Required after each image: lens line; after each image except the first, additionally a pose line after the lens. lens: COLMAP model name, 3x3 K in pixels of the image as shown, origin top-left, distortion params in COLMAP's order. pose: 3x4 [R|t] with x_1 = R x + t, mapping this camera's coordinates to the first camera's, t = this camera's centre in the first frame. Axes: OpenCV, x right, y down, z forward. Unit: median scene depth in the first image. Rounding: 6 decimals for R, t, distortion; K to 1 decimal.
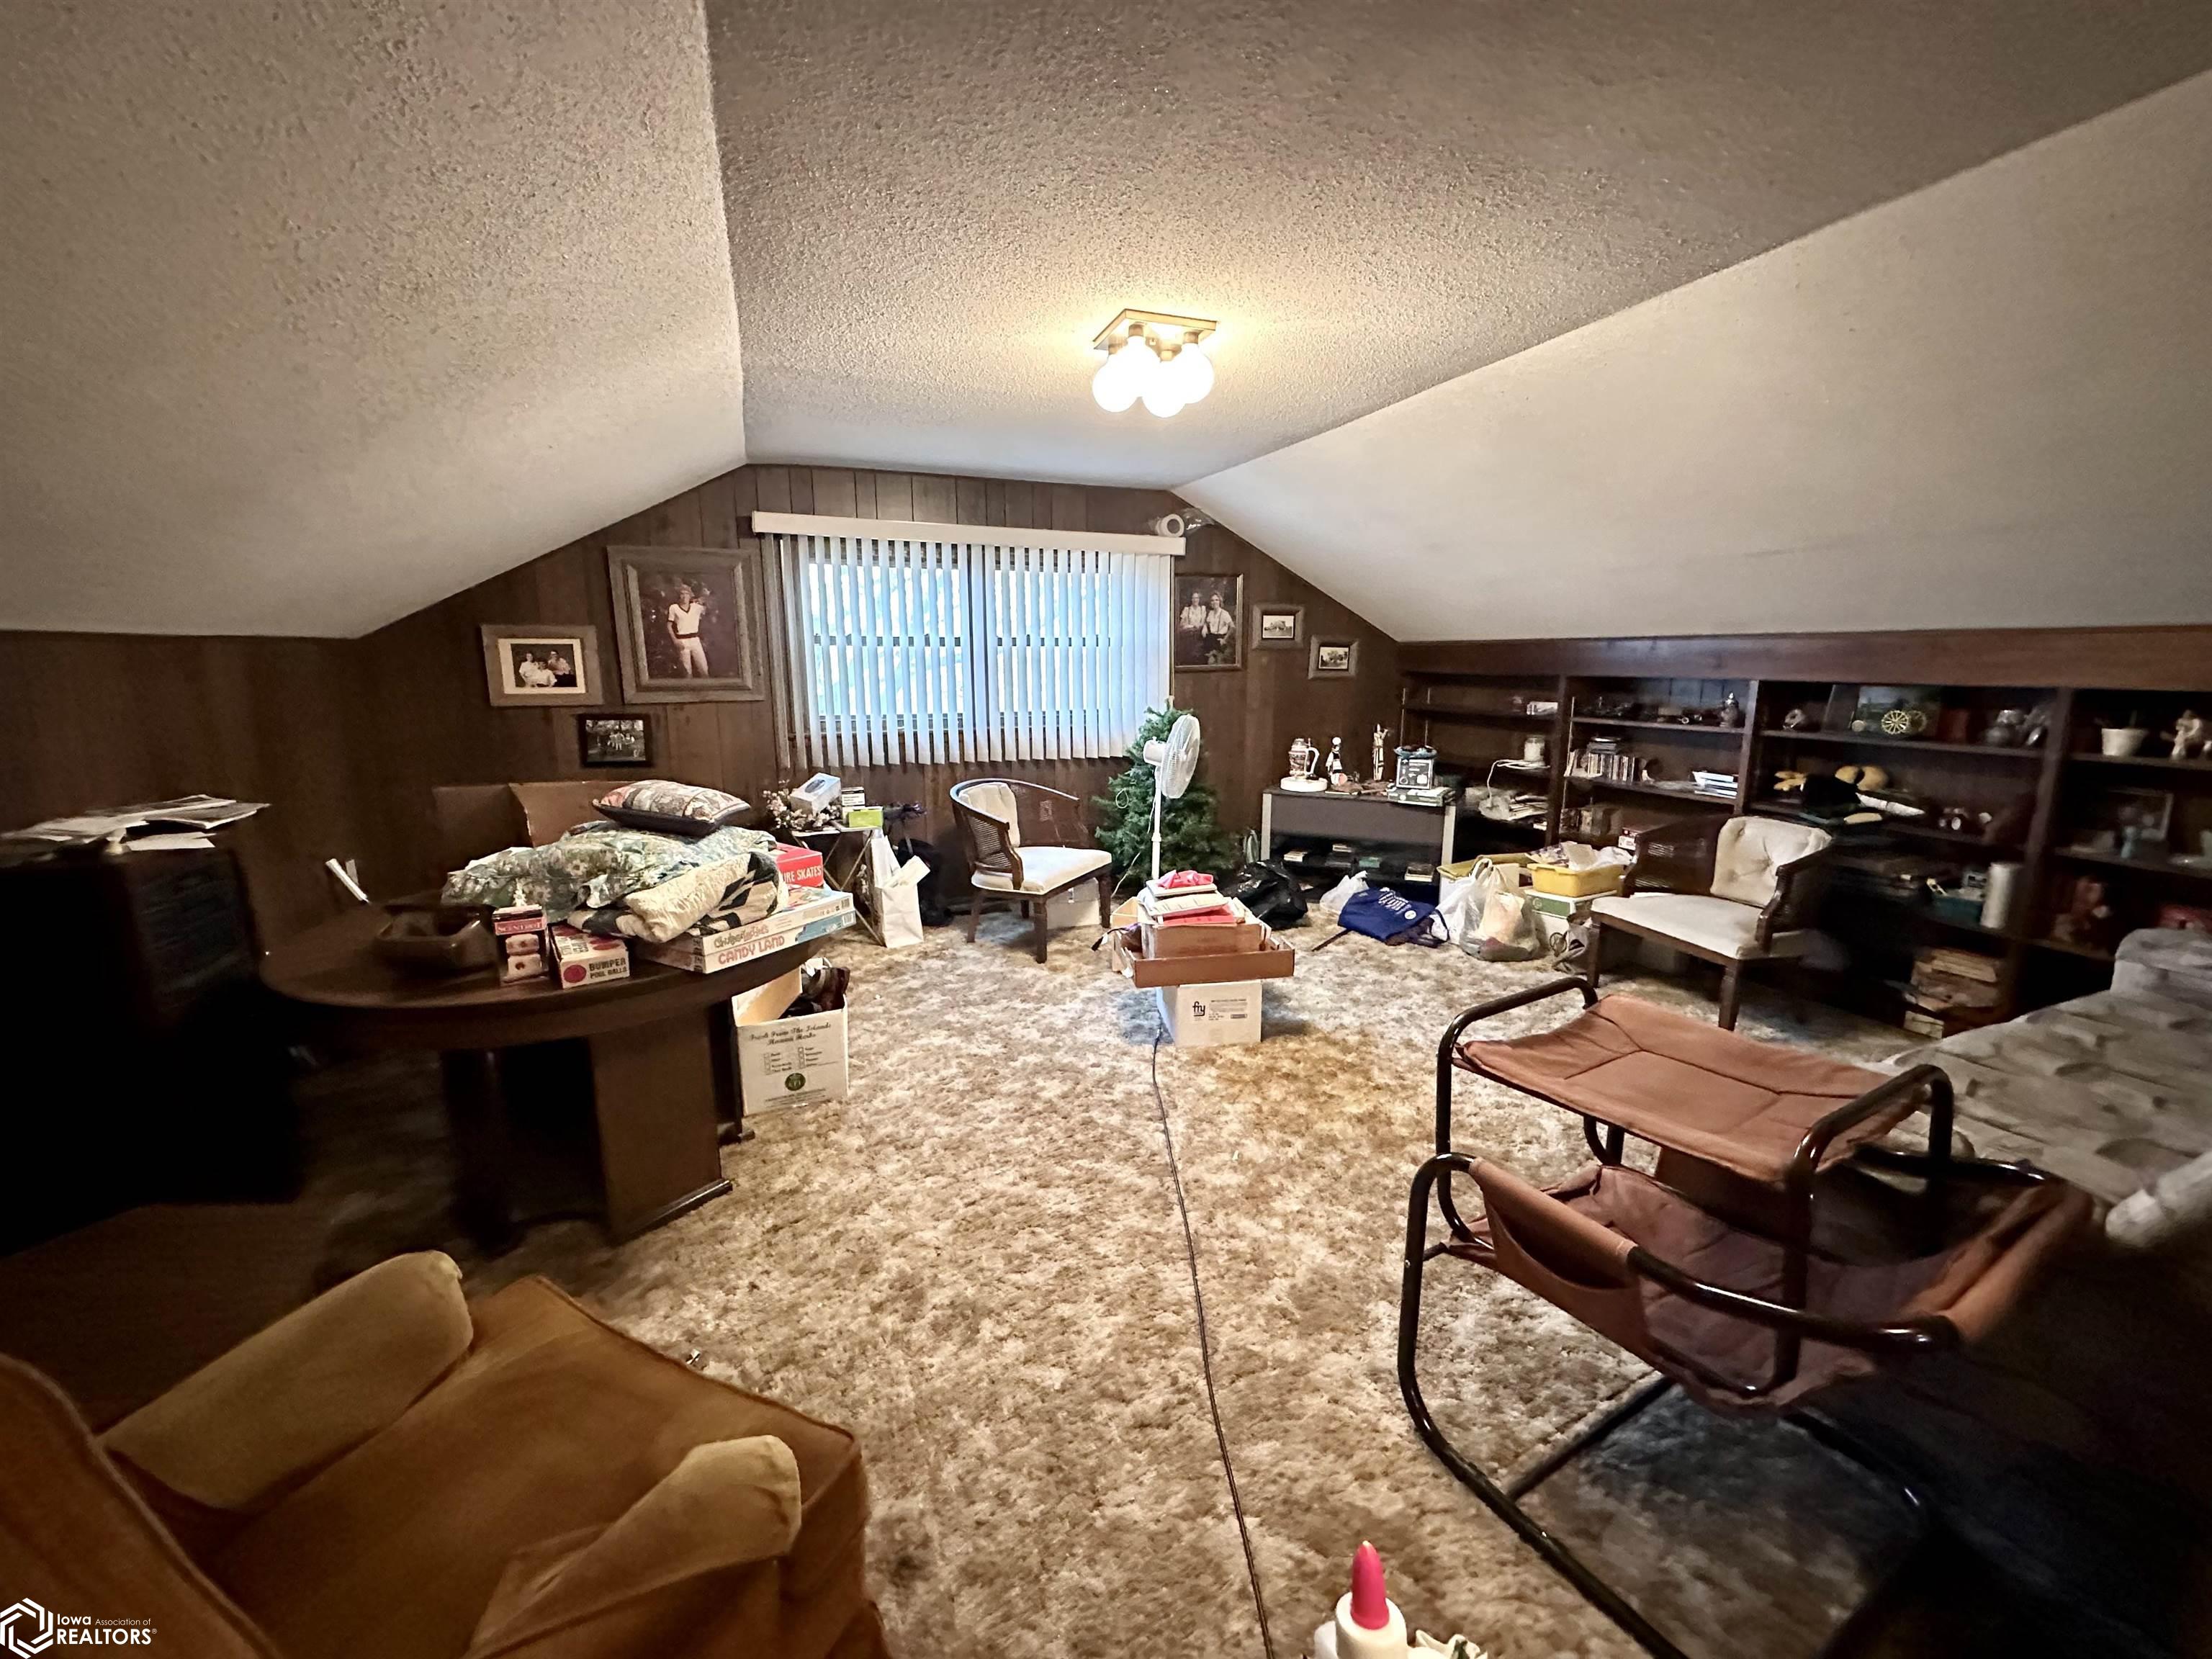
lens RADIAL K [[877.9, 0, 1107.7], [0, 877.9, 829.9], [0, 0, 1]] dist [-0.003604, 0.000460]
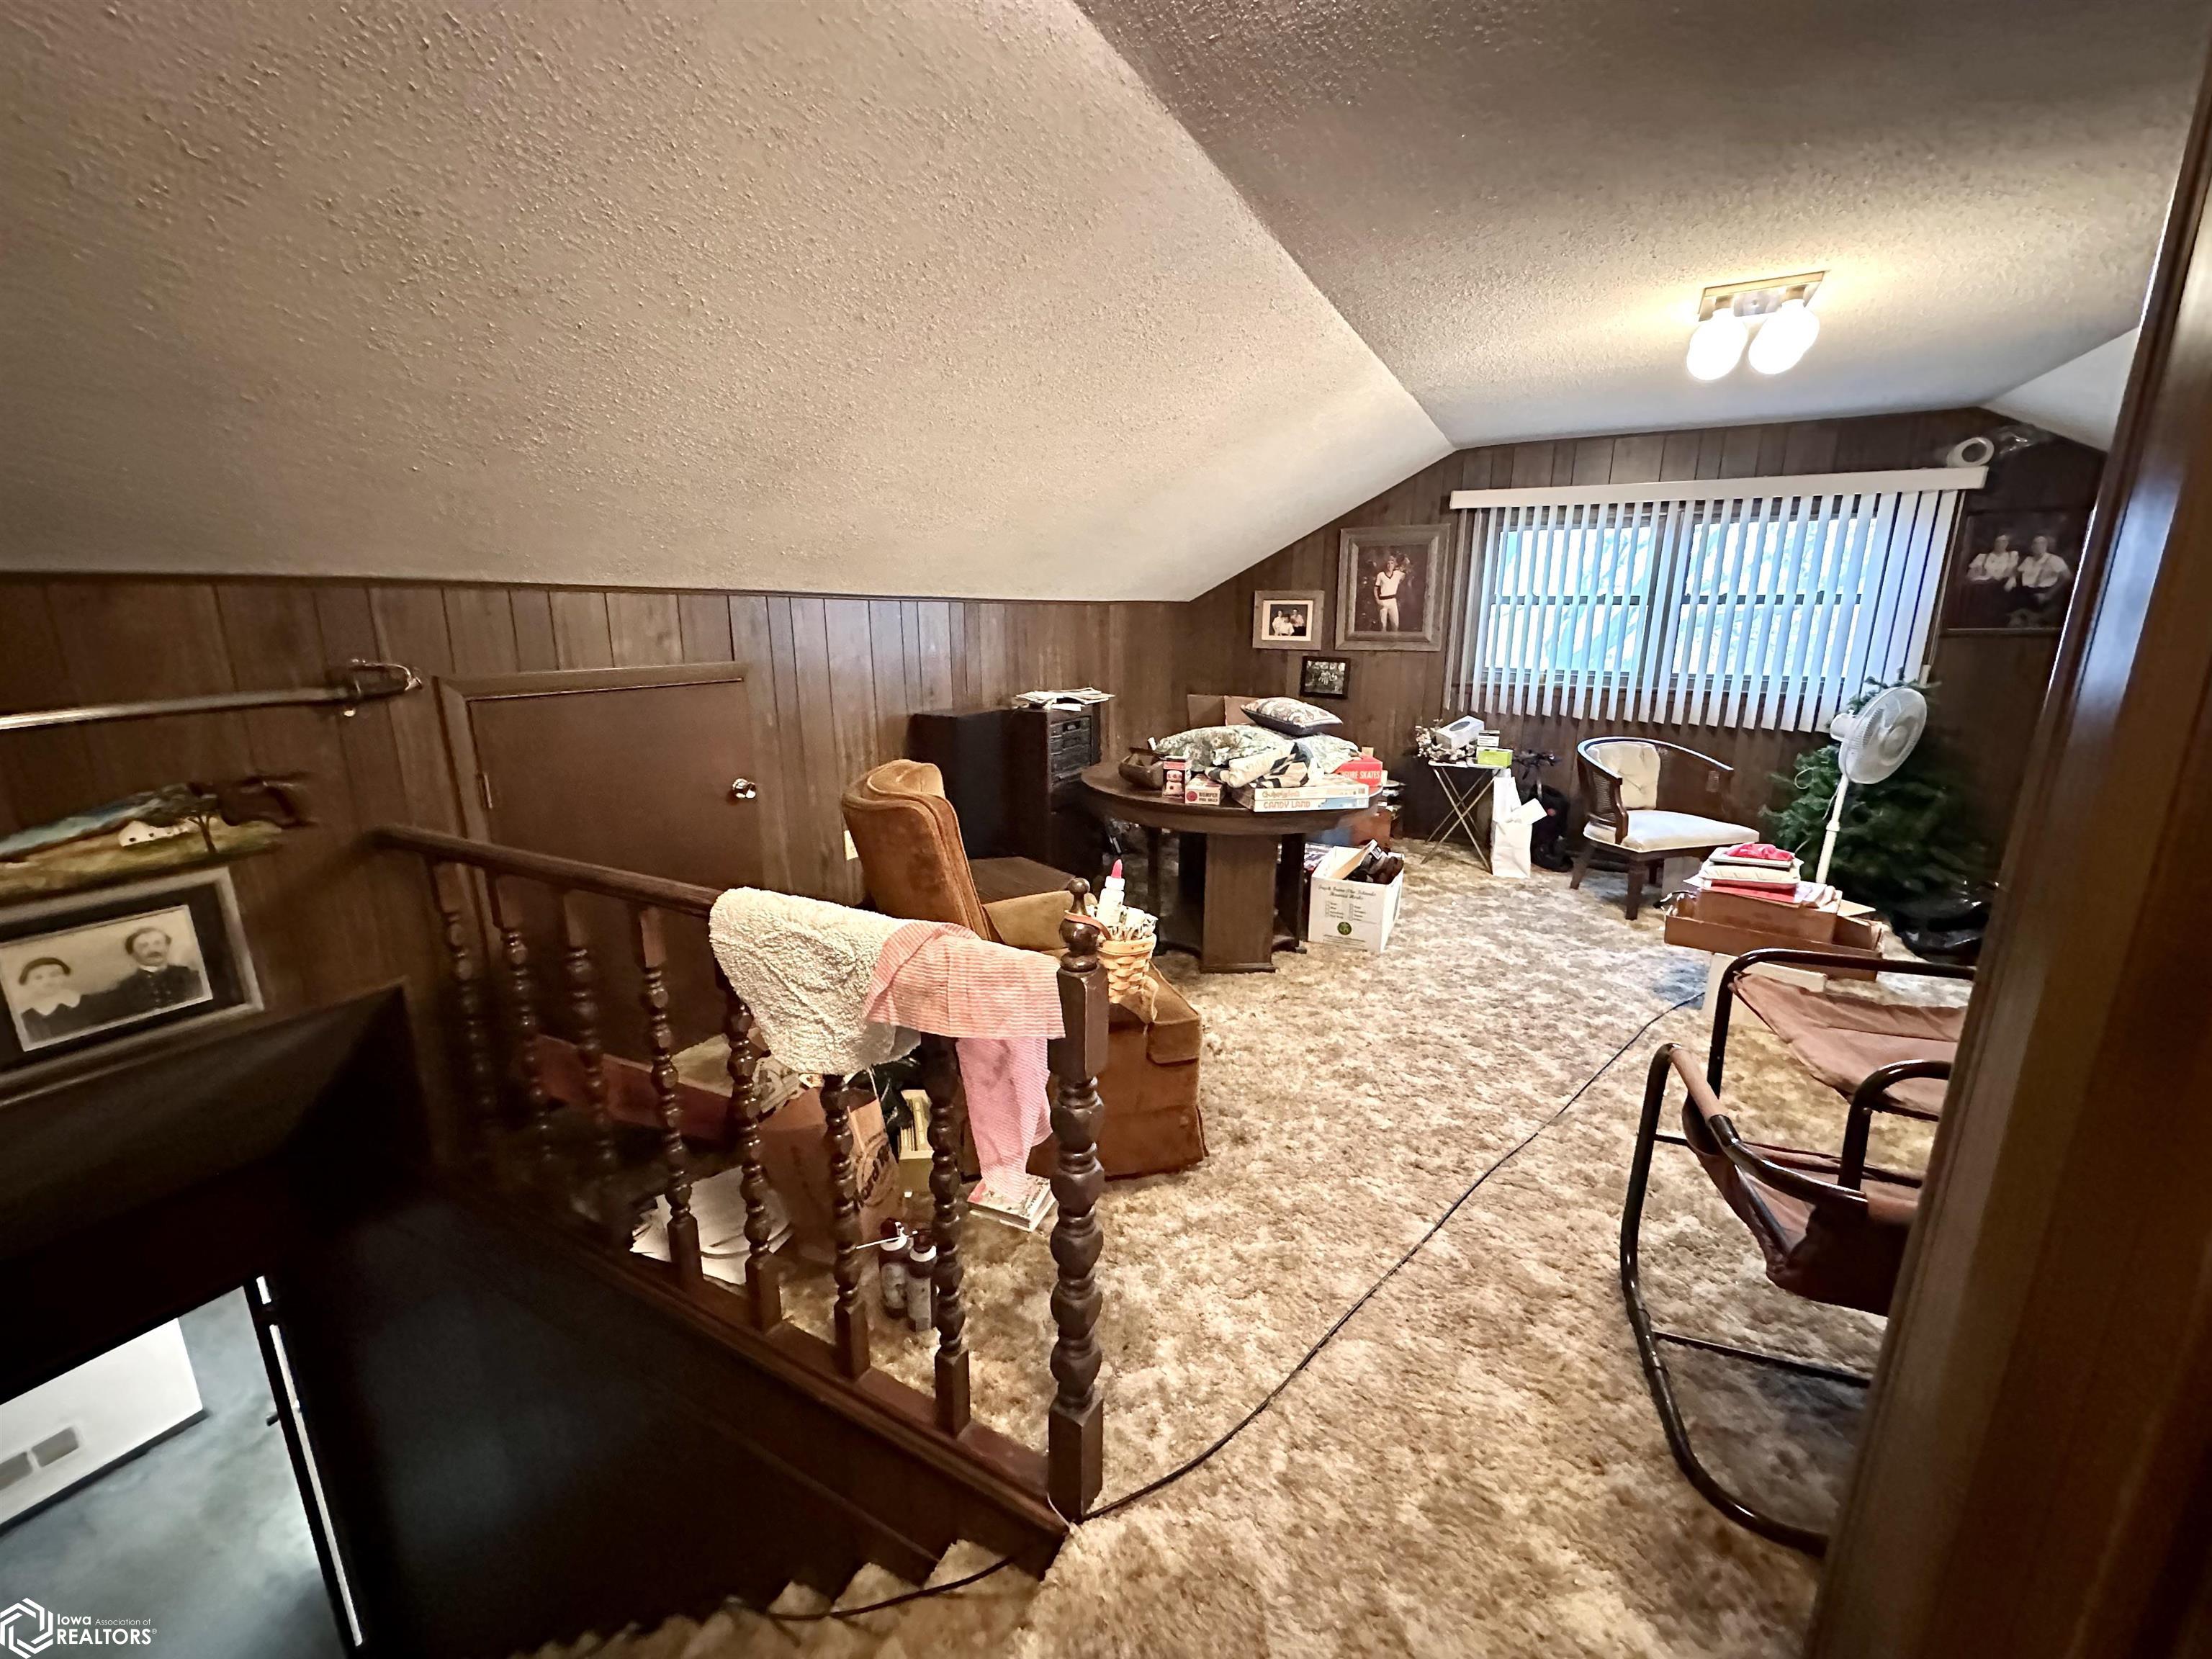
lens RADIAL K [[877.9, 0, 1114.0], [0, 877.9, 827.4], [0, 0, 1]] dist [-0.003604, 0.000460]
pose [[0.657569, 0.181750, -0.731143, 0.252536], [-0.148993, 0.982670, 0.110275, 0.023274], [0.738515, 0.036422, 0.673253, -0.128609]]
